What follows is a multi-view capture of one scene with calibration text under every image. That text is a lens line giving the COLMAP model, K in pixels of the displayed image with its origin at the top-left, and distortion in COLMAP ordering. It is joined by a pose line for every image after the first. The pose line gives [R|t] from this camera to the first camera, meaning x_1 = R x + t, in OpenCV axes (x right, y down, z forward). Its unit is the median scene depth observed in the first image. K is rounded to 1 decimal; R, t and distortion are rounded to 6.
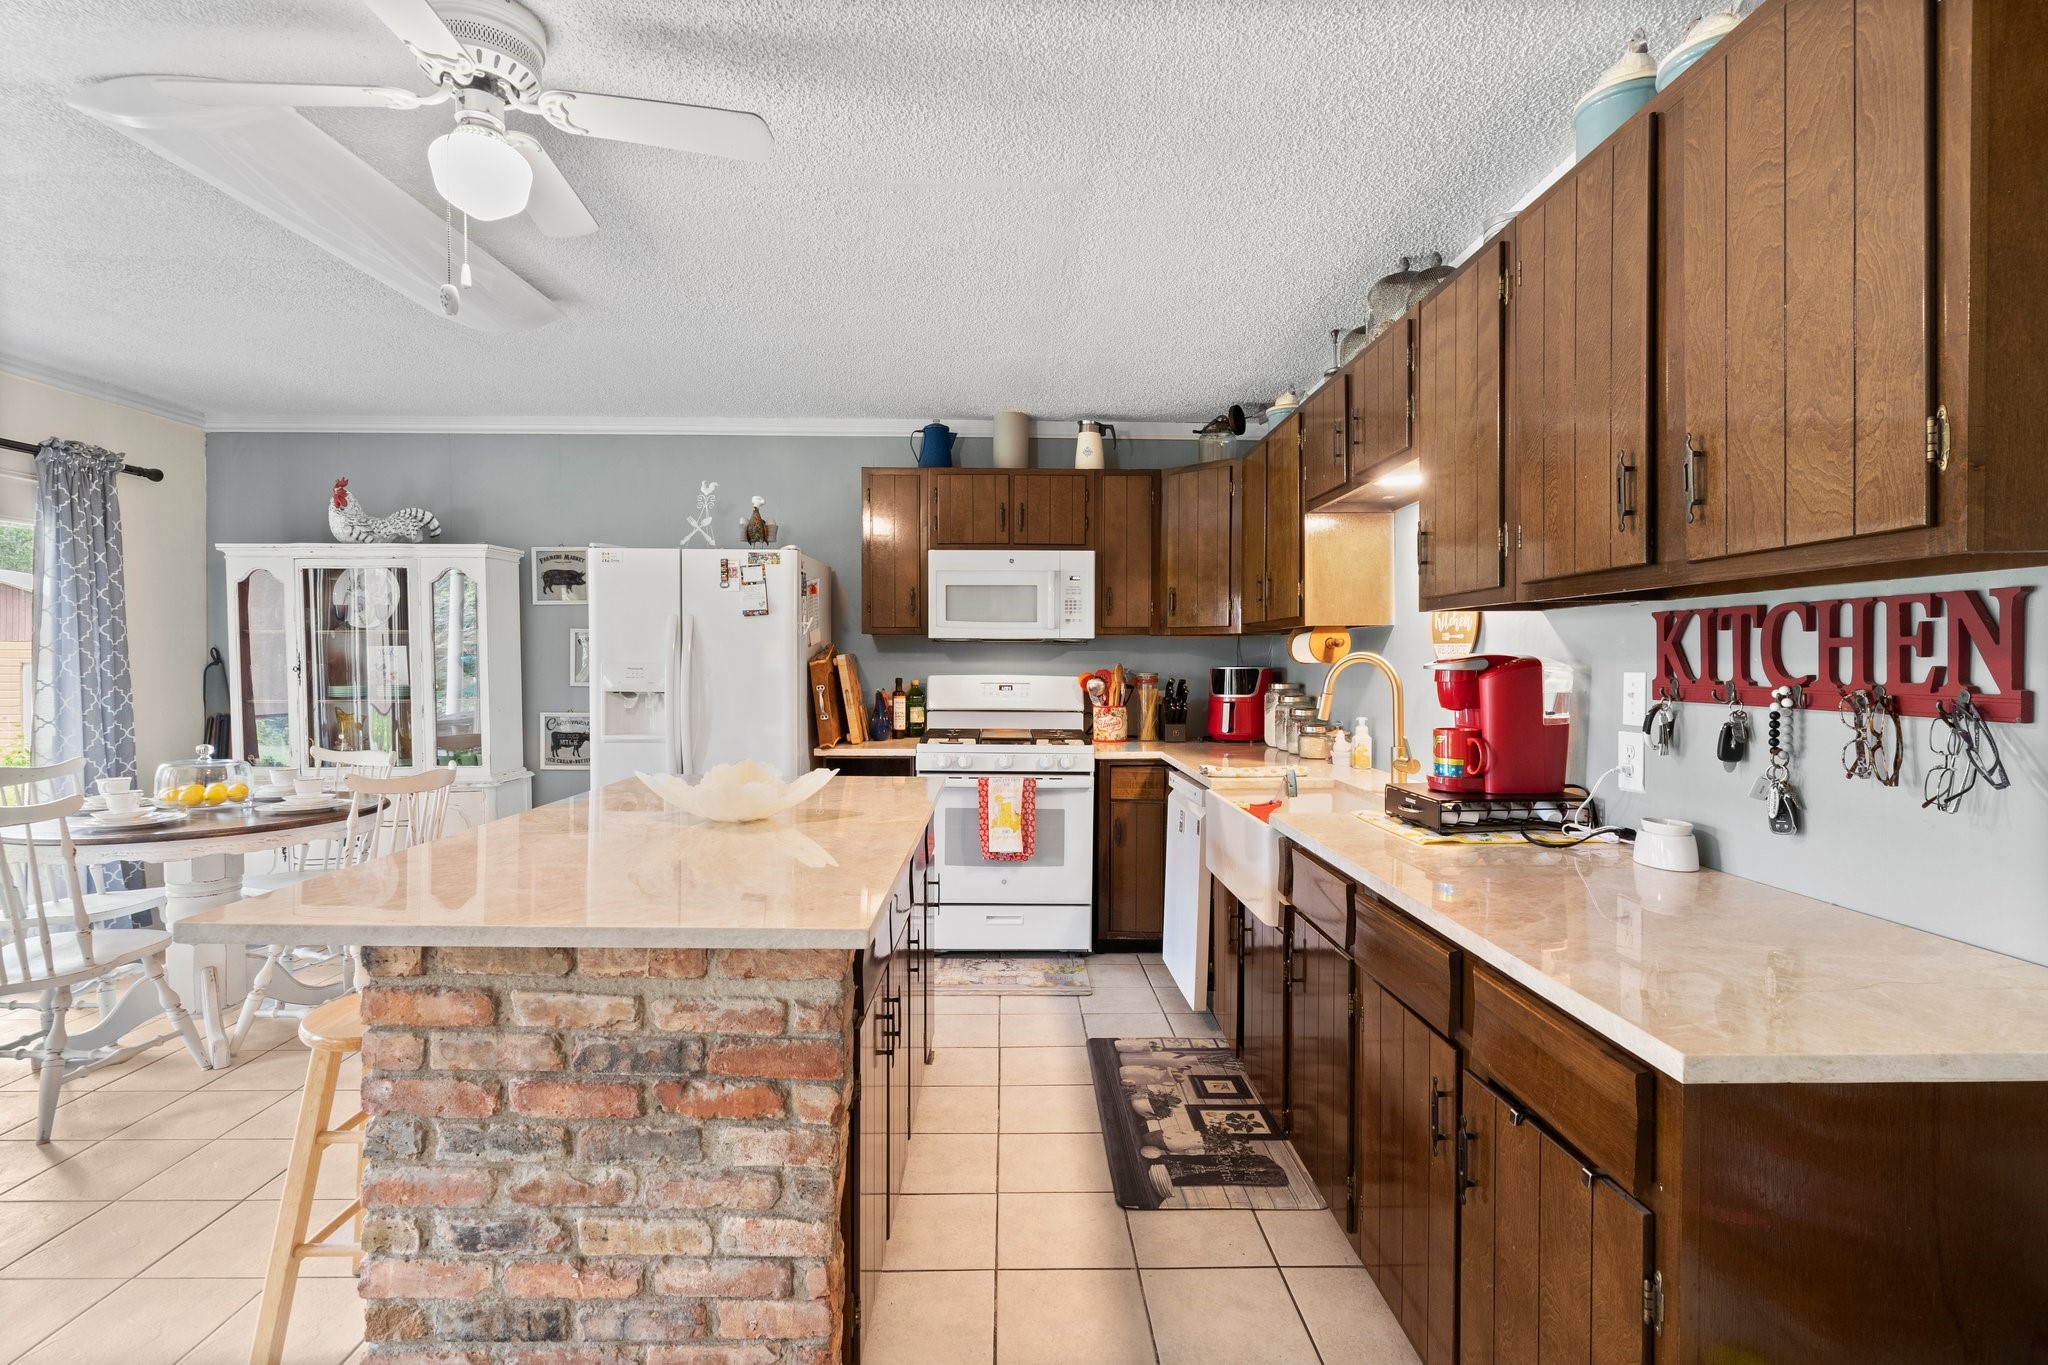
lens RADIAL K [[990.1, 0, 1023.3], [0, 990.1, 685.4], [0, 0, 1]] dist [0.001740, 0.001260]
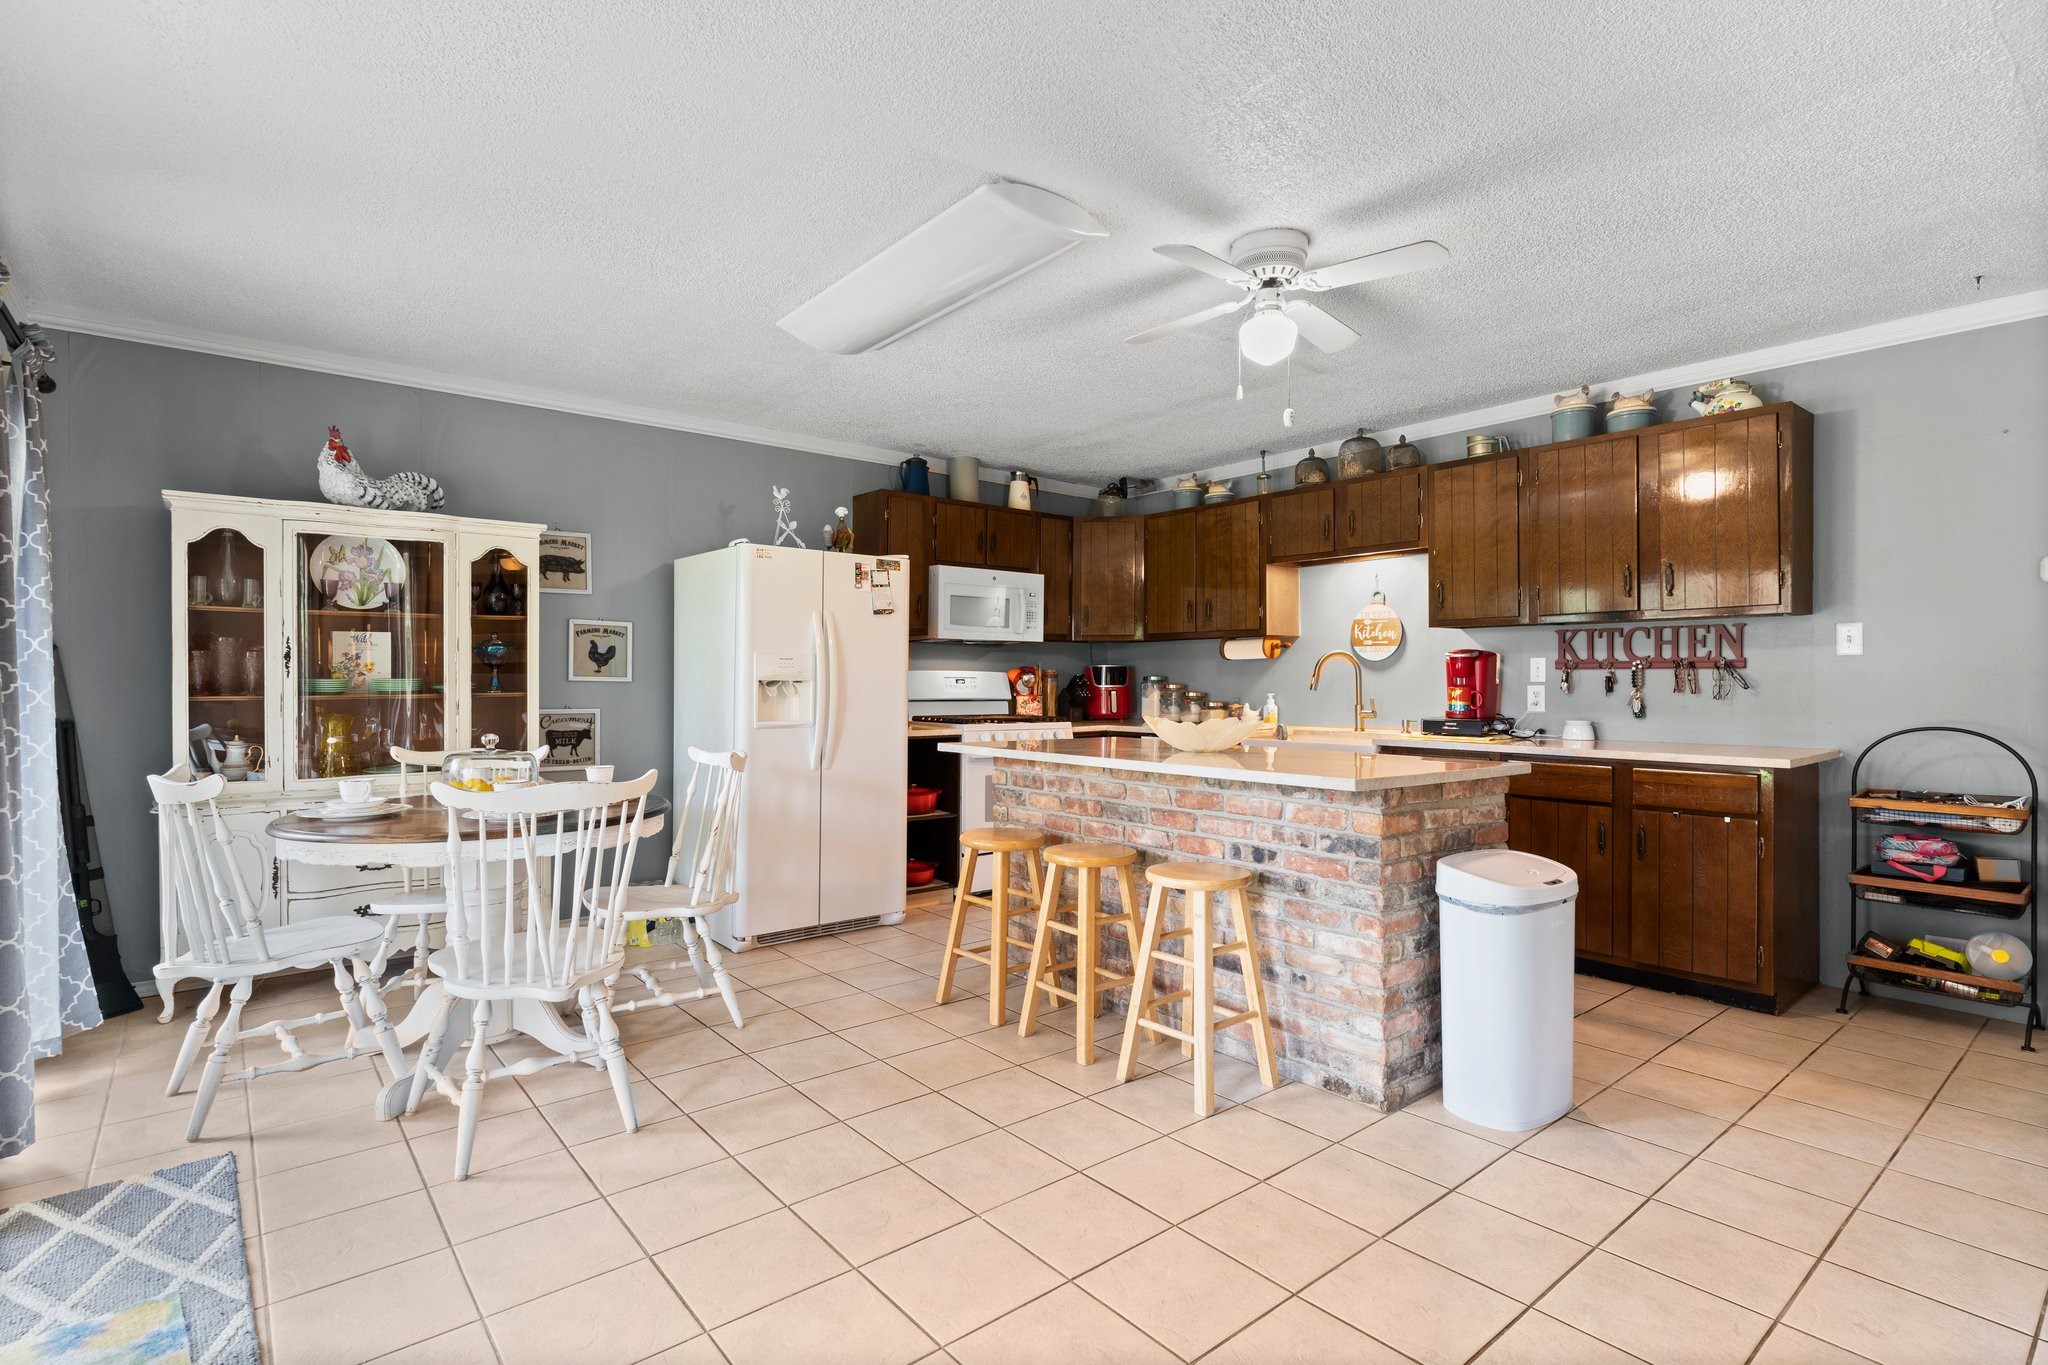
lens RADIAL K [[990.1, 0, 1030.1], [0, 990.1, 685.7], [0, 0, 1]] dist [0.001740, 0.001260]
pose [[0.780007, -0.004436, 0.625755, -0.802441], [0.016834, 0.999762, -0.013896, 0.029583], [-0.625544, 0.021373, 0.779896, -0.002539]]
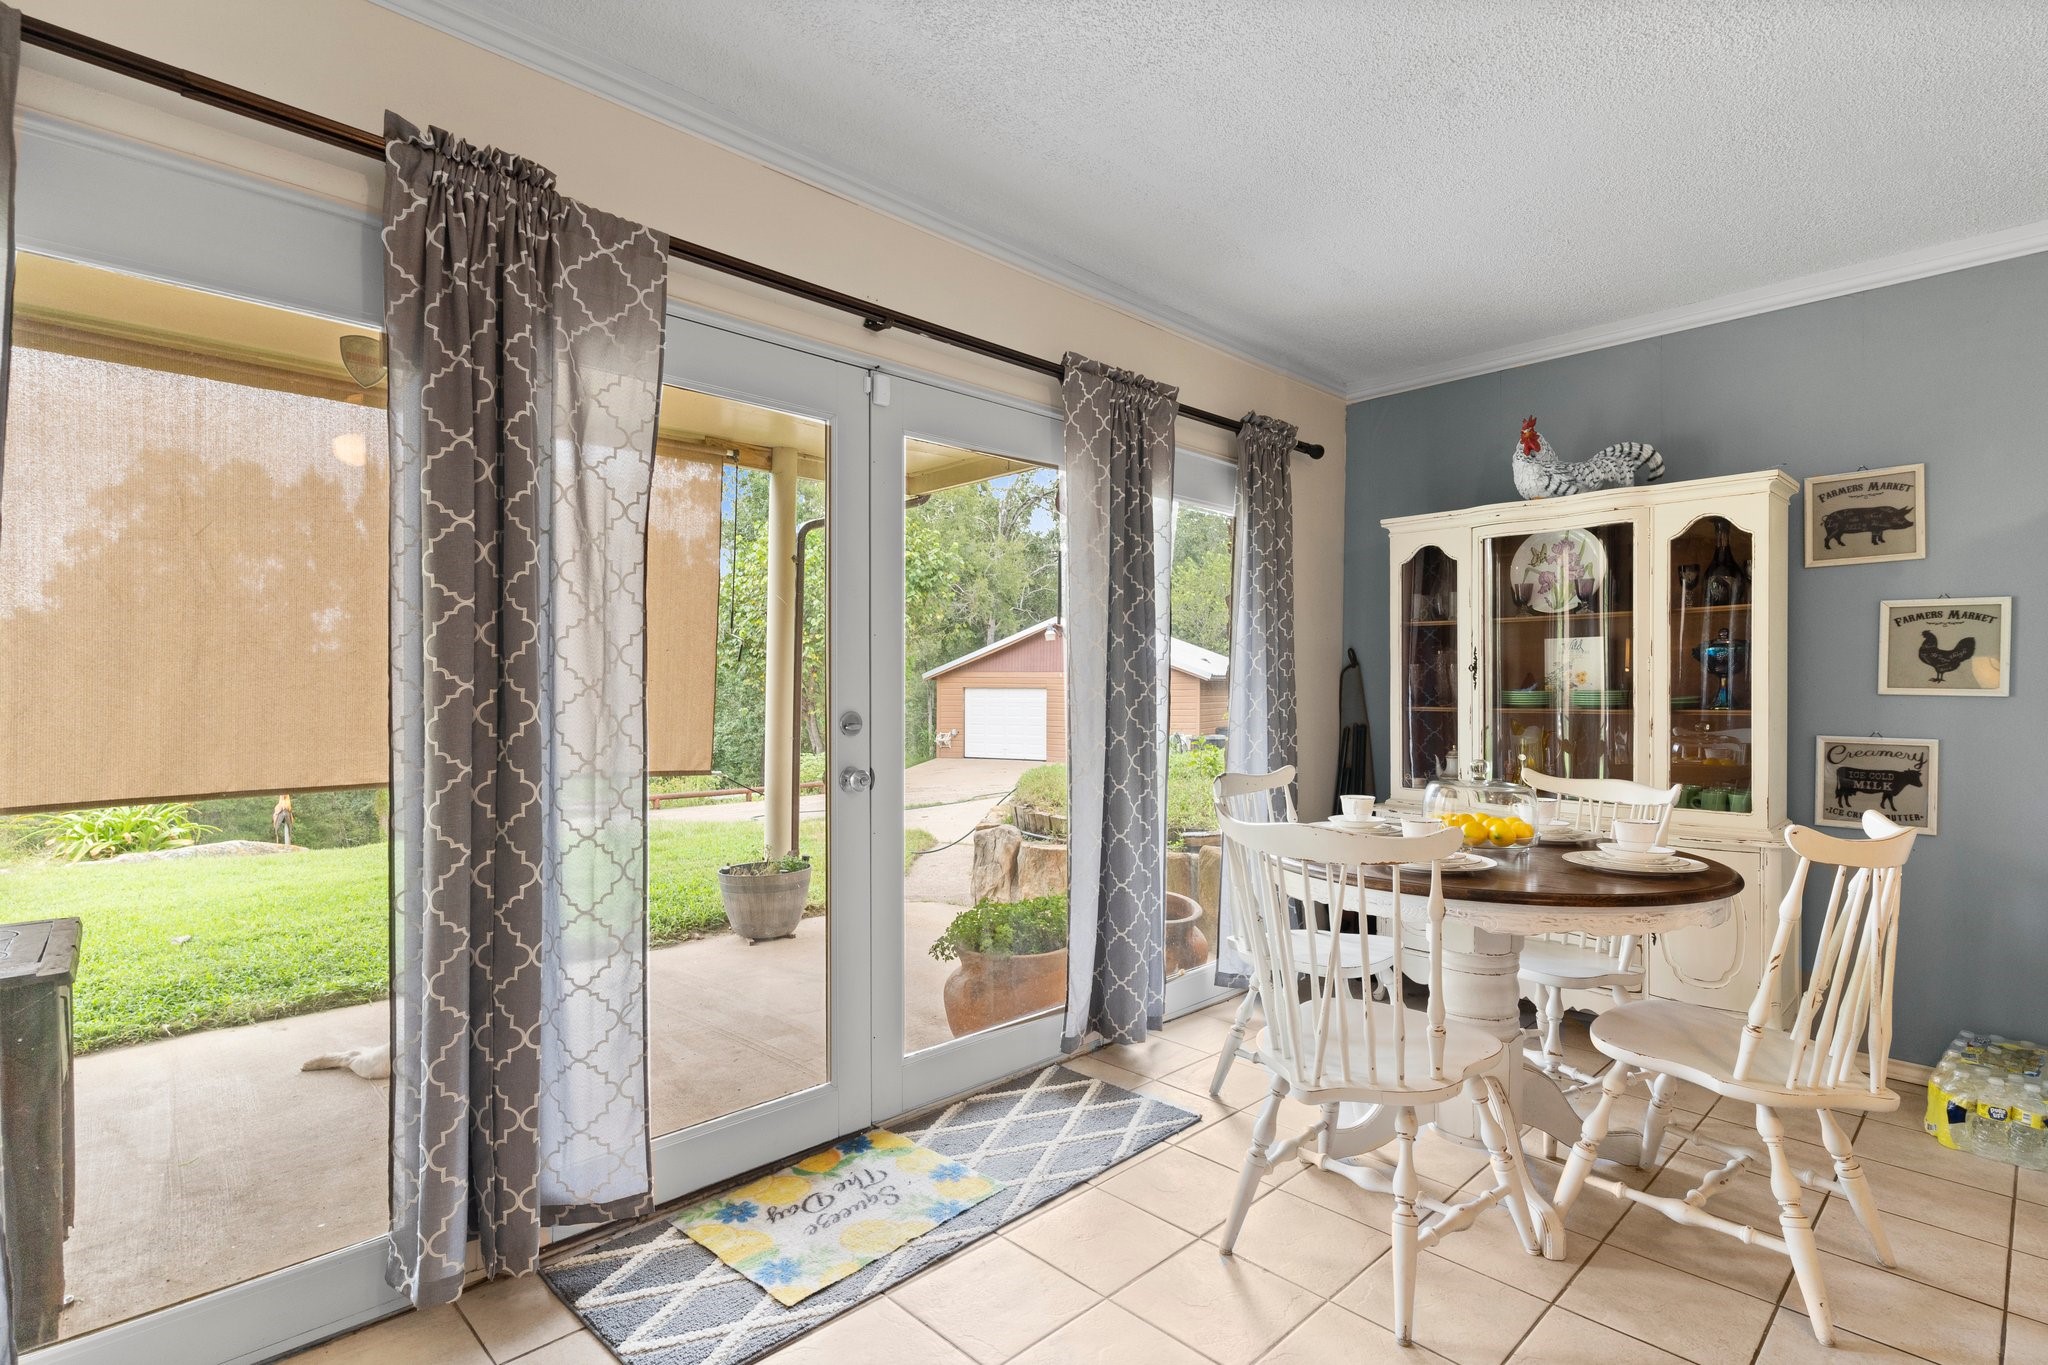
lens RADIAL K [[990.1, 0, 1018.4], [0, 990.1, 695.3], [0, 0, 1]] dist [0.001740, 0.001260]
pose [[0.681074, 0.006596, -0.732185, -0.422303], [-0.022395, 0.999679, -0.011826, 0.023745], [0.731872, 0.024452, 0.681004, 0.213362]]
